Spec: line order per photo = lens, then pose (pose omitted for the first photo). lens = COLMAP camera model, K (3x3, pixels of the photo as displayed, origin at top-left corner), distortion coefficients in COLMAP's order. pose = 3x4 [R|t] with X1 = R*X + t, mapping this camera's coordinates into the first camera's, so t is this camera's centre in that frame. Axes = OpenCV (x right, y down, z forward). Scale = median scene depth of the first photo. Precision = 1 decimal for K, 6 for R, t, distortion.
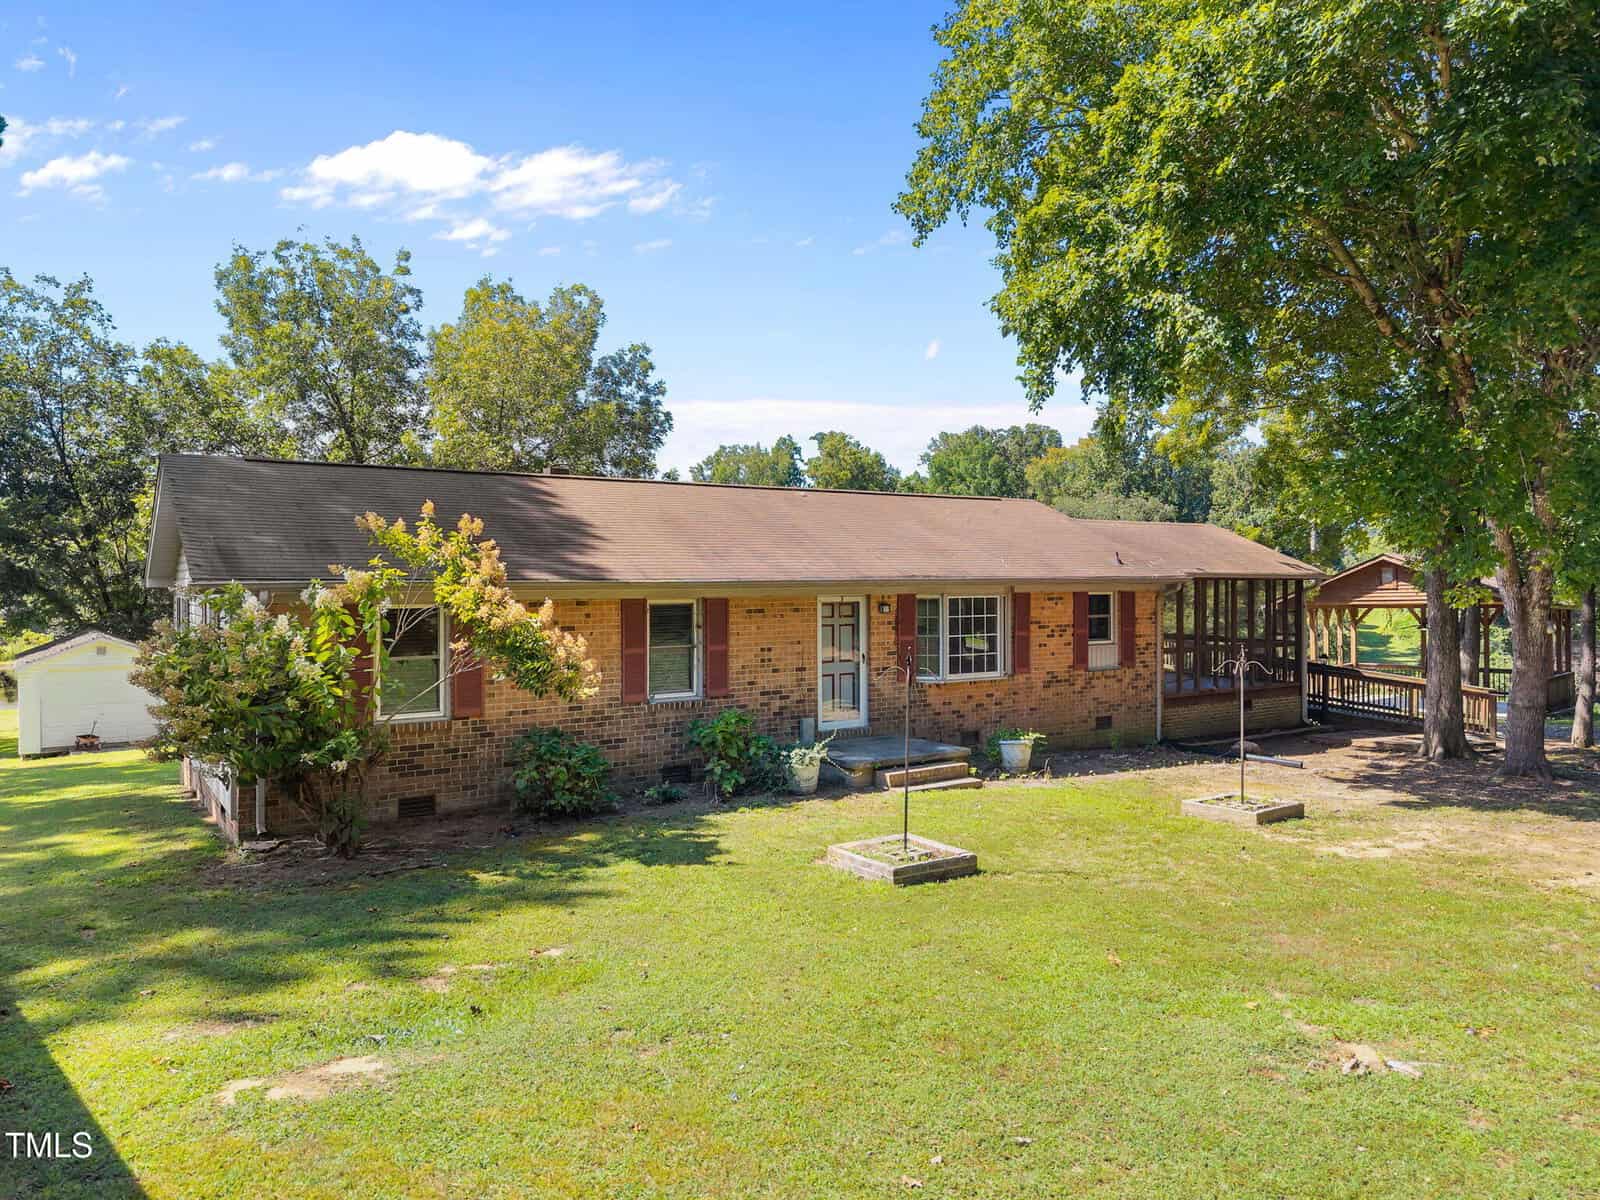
lens RADIAL K [[1100.0, 0, 851.7], [0, 1100.0, 595.4], [0, 0, 1]] dist [0.092516, -0.079251]
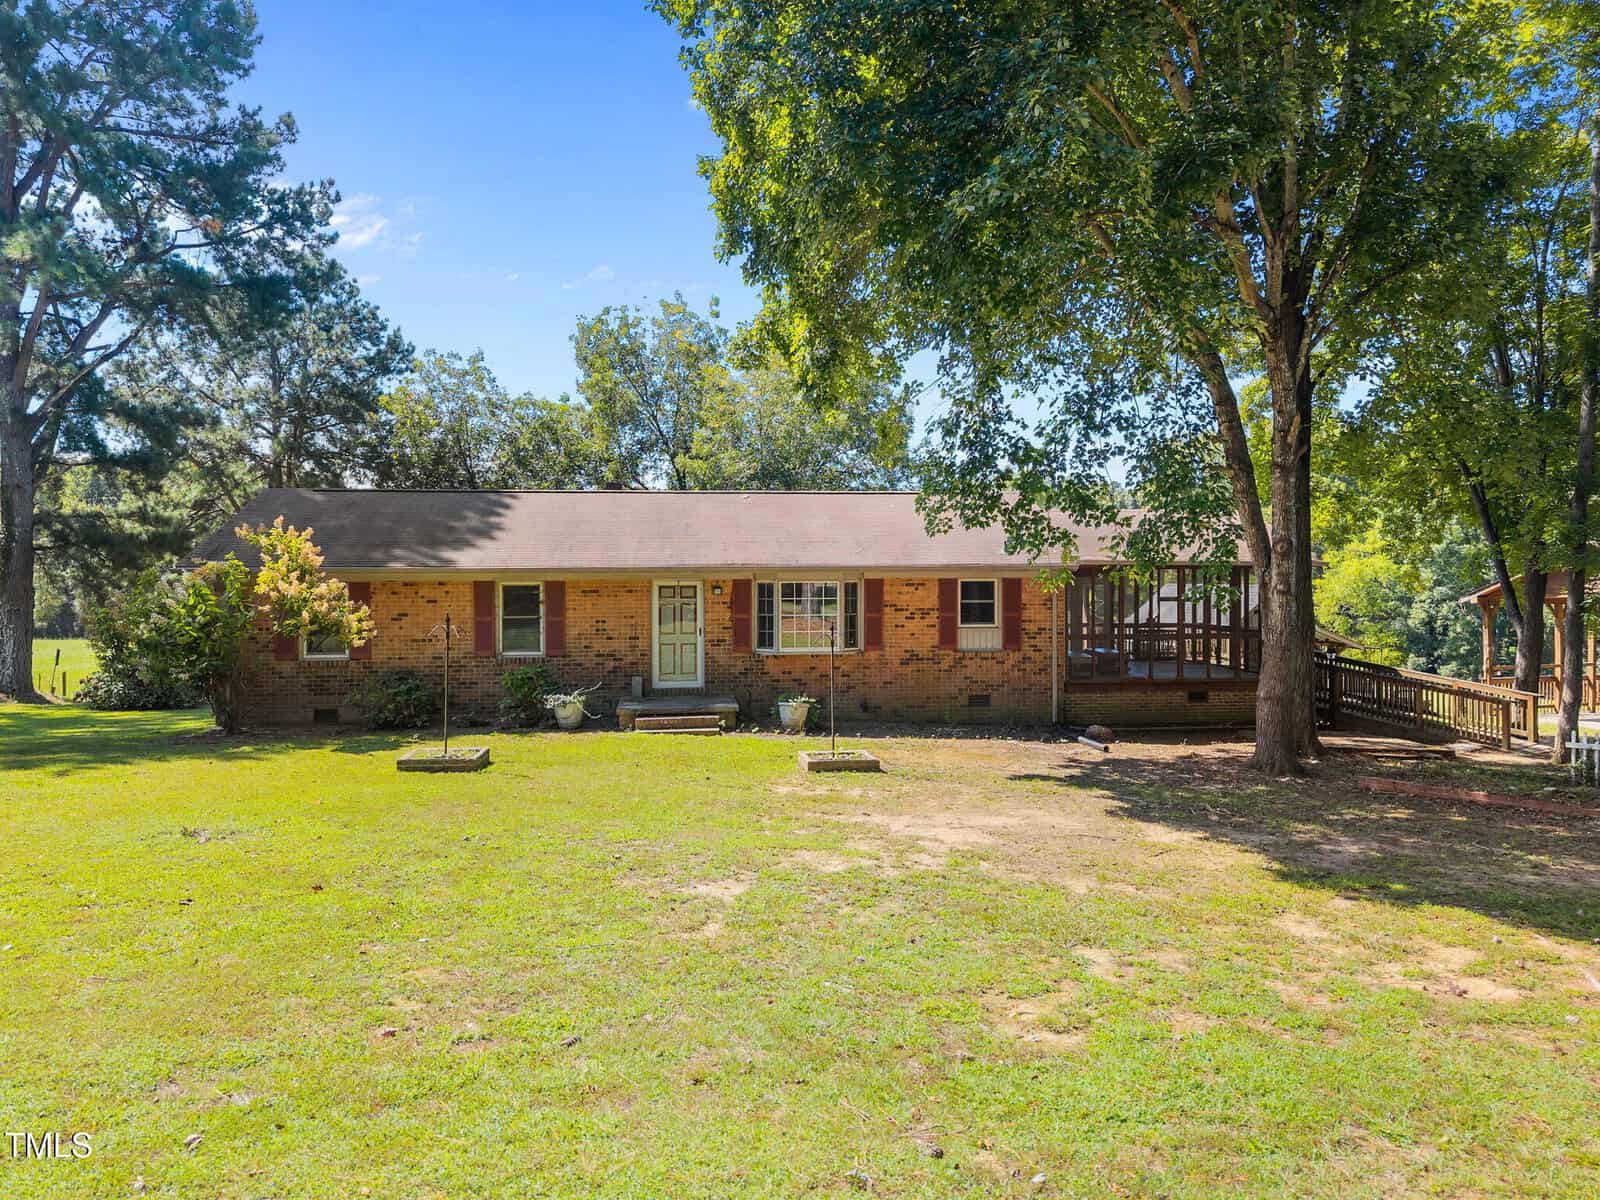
lens RADIAL K [[1100.0, 0, 851.7], [0, 1100.0, 595.4], [0, 0, 1]] dist [0.092516, -0.079251]
pose [[0.873394, 0.014298, -0.486804, 0.678057], [-0.006799, 0.999830, 0.017168, -0.004528], [0.486967, -0.011684, 0.873342, 0.010406]]
